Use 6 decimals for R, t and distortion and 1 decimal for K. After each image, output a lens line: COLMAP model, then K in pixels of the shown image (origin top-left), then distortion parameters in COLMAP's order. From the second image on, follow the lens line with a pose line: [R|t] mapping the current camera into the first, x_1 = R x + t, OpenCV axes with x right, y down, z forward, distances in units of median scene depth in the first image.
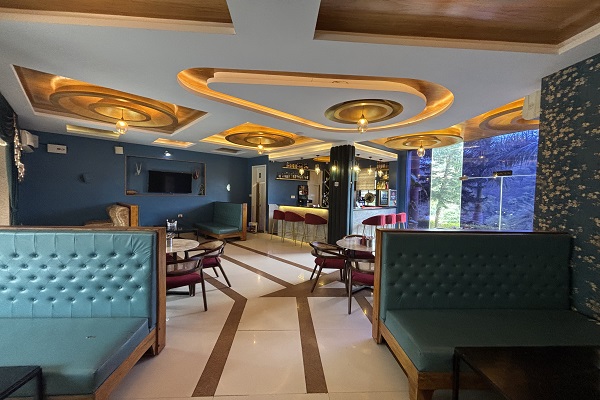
lens RADIAL K [[239.6, 0, 303.8], [0, 239.6, 202.1], [0, 0, 1]] dist [-0.000491, -0.000287]
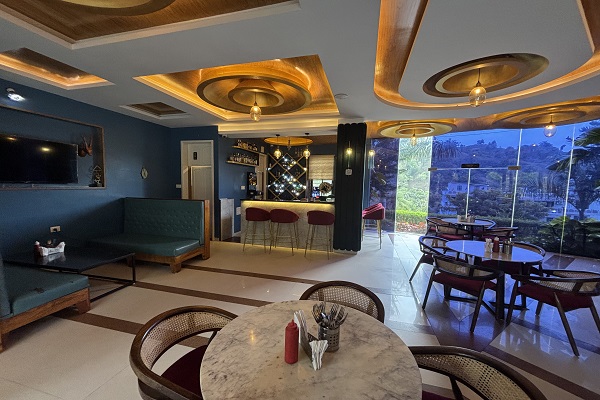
lens RADIAL K [[239.6, 0, 300.3], [0, 239.6, 200.2], [0, 0, 1]] dist [-0.000491, -0.000287]
pose [[0.858838, -0.036590, 0.510939, -0.345952], [0.016041, 0.998878, 0.044568, -0.015903], [-0.511996, -0.030081, 0.858461, 0.334371]]
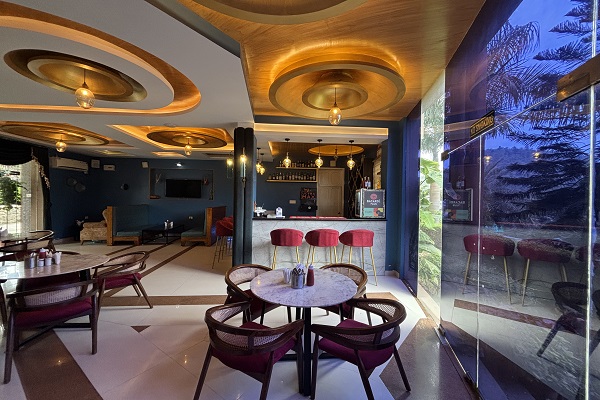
lens RADIAL K [[239.6, 0, 299.8], [0, 239.6, 199.3], [0, 0, 1]] dist [-0.000491, -0.000287]
pose [[0.788964, -0.004481, -0.614423, 0.617890], [-0.021357, 0.999169, -0.034711, -0.001947], [0.614068, 0.040508, 0.788213, 0.448278]]
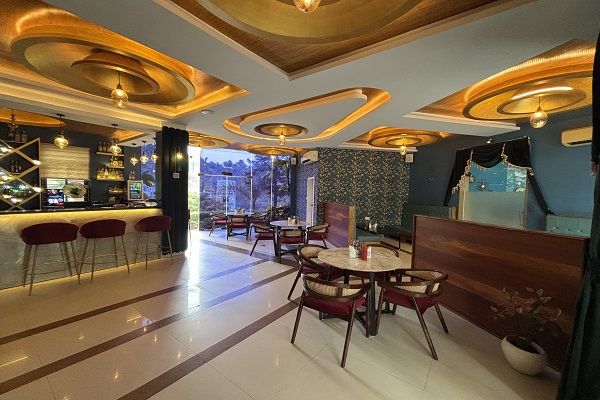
lens RADIAL K [[239.6, 0, 304.3], [0, 239.6, 202.7], [0, 0, 1]] dist [-0.000491, -0.000287]
pose [[-0.160395, -0.068725, 0.984657, -0.621228], [0.011372, 0.997378, 0.071465, -0.029739], [-0.986987, 0.022660, -0.159193, 0.592335]]
